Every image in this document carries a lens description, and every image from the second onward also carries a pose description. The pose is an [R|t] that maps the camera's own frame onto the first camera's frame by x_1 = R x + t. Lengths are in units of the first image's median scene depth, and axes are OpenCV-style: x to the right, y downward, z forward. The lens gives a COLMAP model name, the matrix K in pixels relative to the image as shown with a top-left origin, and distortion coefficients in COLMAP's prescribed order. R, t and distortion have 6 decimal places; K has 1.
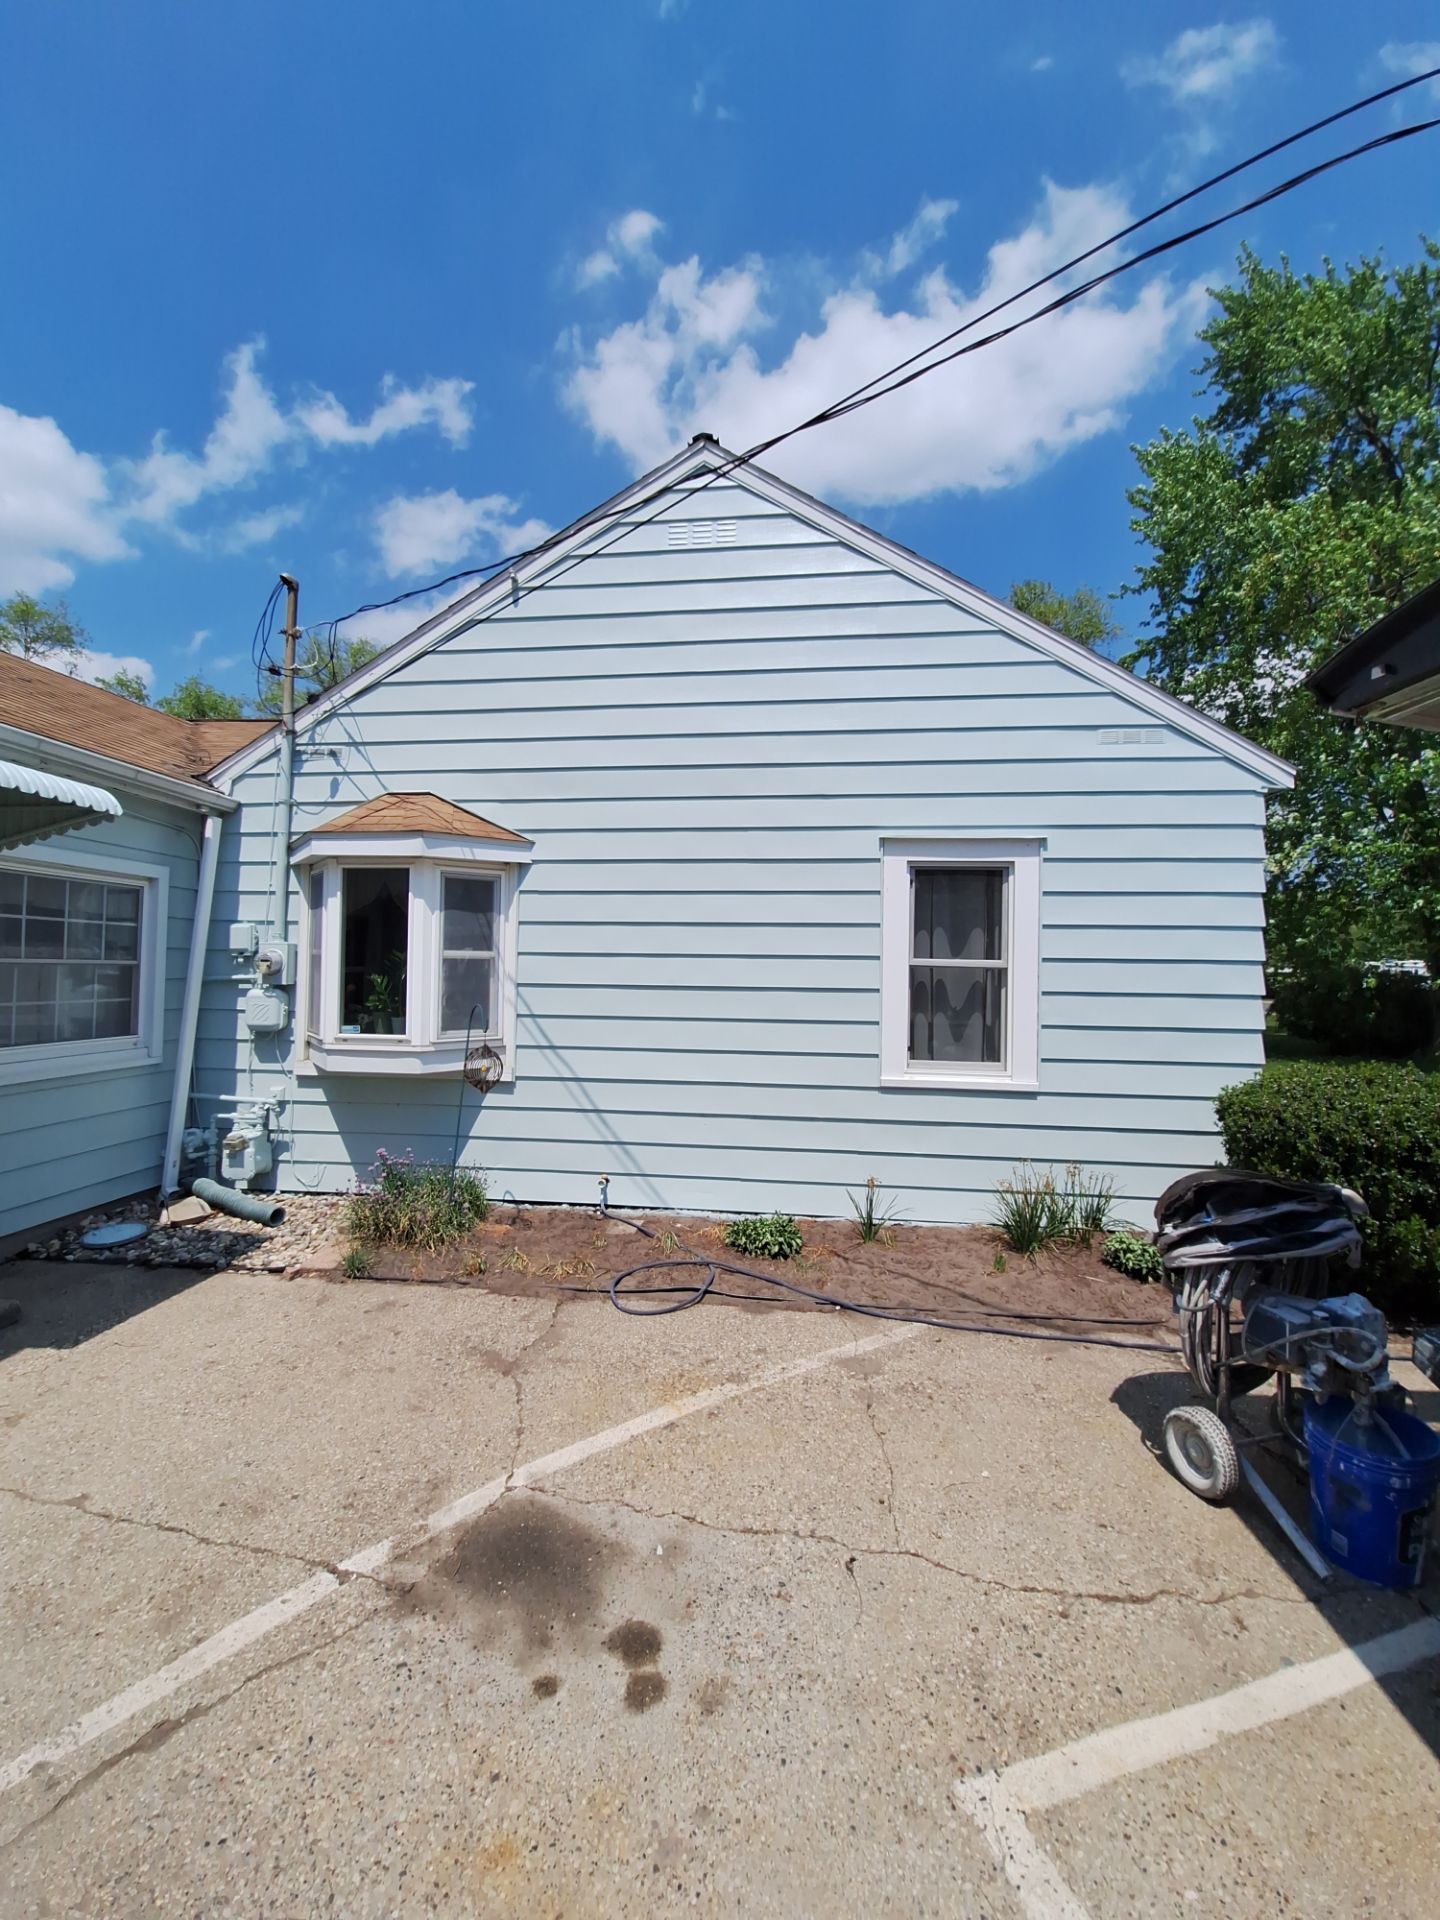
lens RADIAL K [[757.7, 0, 715.9], [0, 757.7, 950.1], [0, 0, 1]] dist [0.006028, -0.013186]
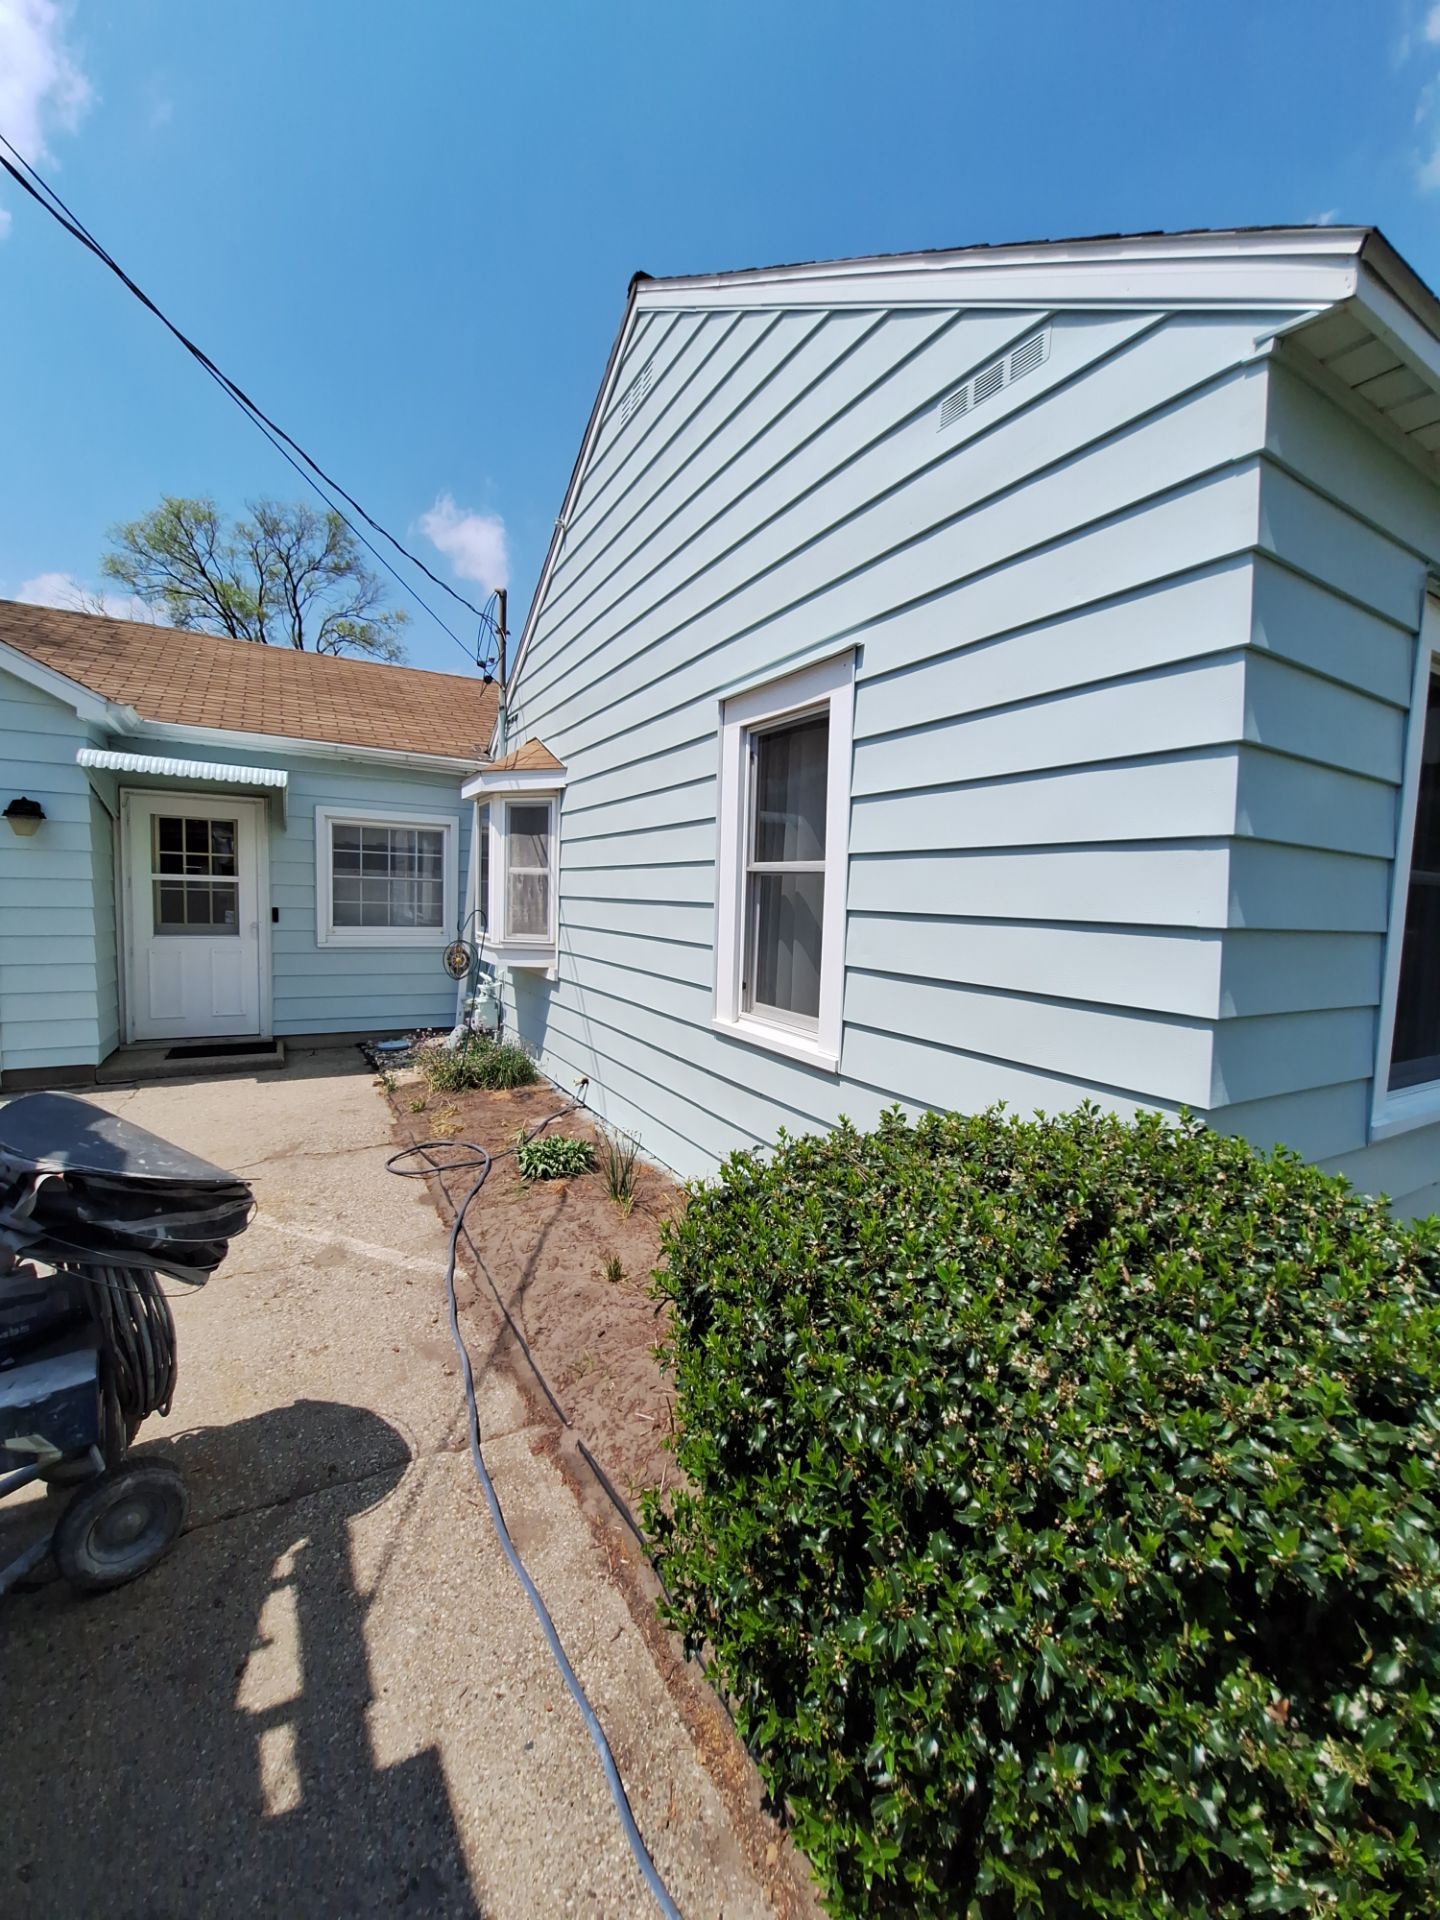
lens RADIAL K [[757.7, 0, 715.9], [0, 757.7, 950.1], [0, 0, 1]] dist [0.006028, -0.013186]
pose [[0.580696, 0.063486, -0.811641, 0.991492], [-0.001258, 0.997024, 0.077086, 0.045708], [0.814119, -0.043743, 0.579048, 0.656238]]
